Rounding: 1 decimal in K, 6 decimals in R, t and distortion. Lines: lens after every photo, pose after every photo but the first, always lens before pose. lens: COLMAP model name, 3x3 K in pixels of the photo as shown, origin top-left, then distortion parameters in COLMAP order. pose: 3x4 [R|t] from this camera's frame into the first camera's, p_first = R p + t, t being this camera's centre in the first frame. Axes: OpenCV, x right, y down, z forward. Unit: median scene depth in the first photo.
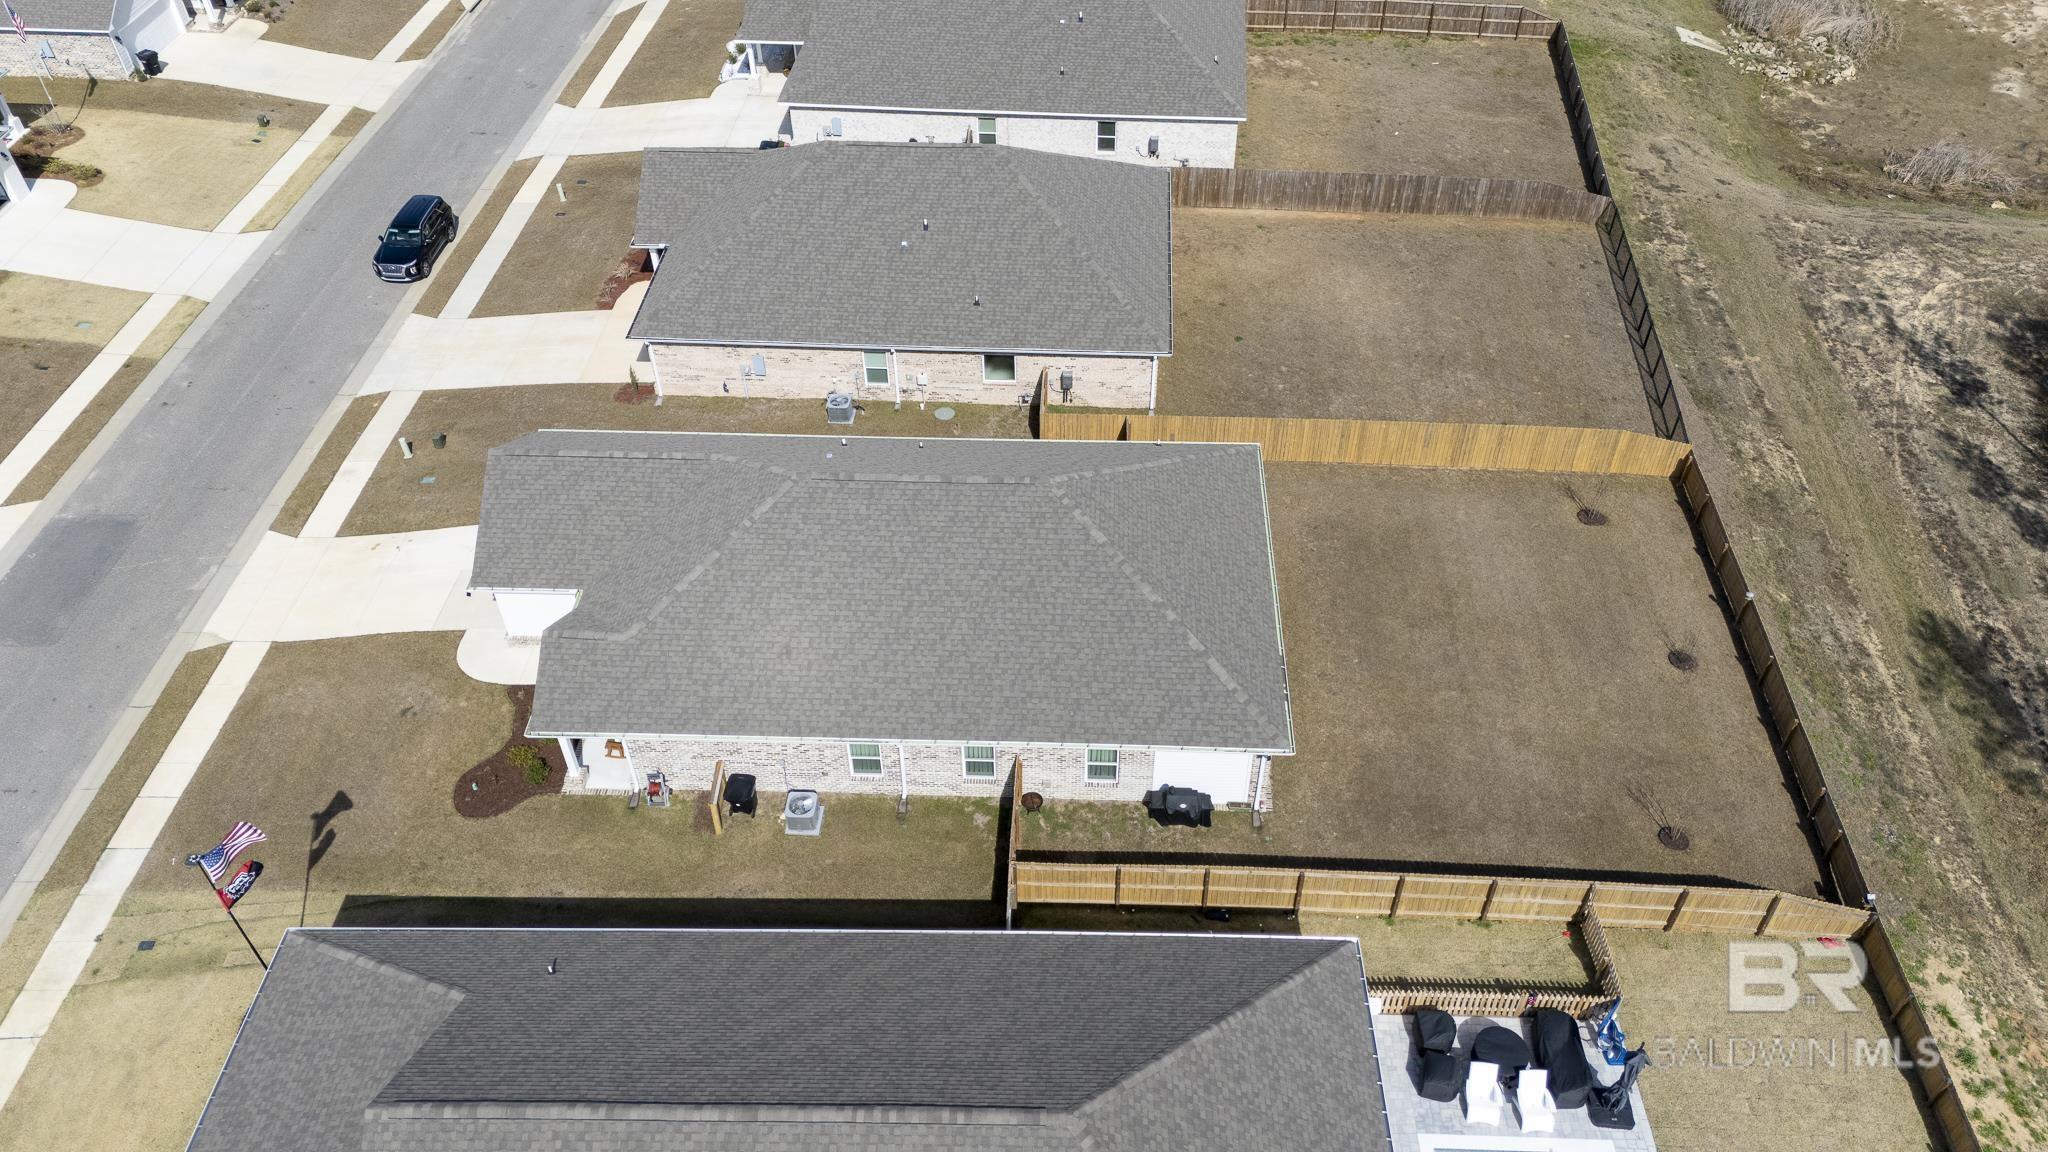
lens RADIAL K [[1489.7, 0, 1025.2], [0, 1489.7, 571.5], [0, 0, 1]] dist [0.079194, -0.068606]
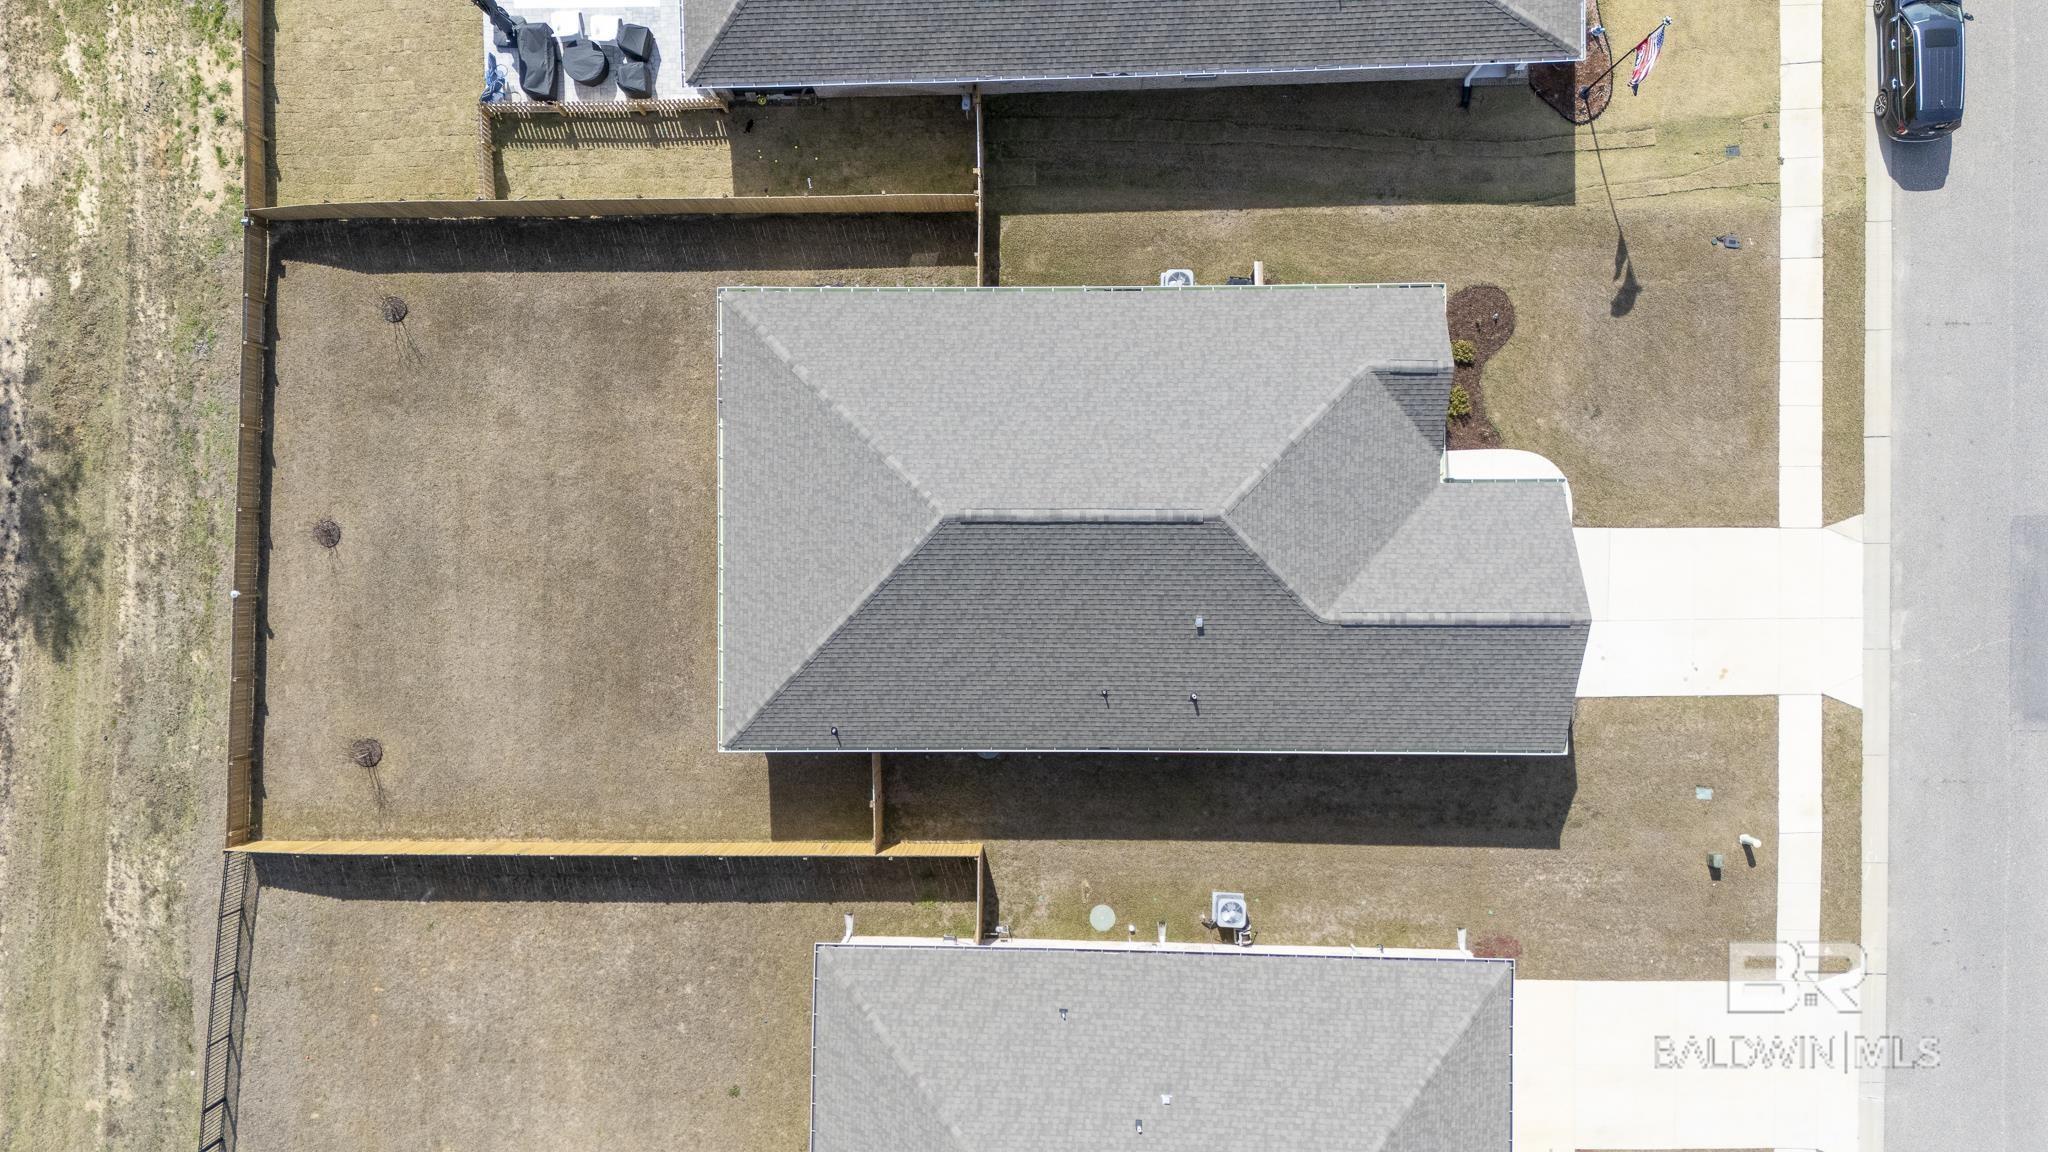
lens RADIAL K [[1489.7, 0, 1025.2], [0, 1489.7, 571.5], [0, 0, 1]] dist [0.079194, -0.068606]
pose [[-0.998404, 0.046942, 0.031412, -0.055206], [-0.009268, -0.684756, 0.728714, -0.683691], [0.055717, 0.727259, 0.684097, 0.356539]]
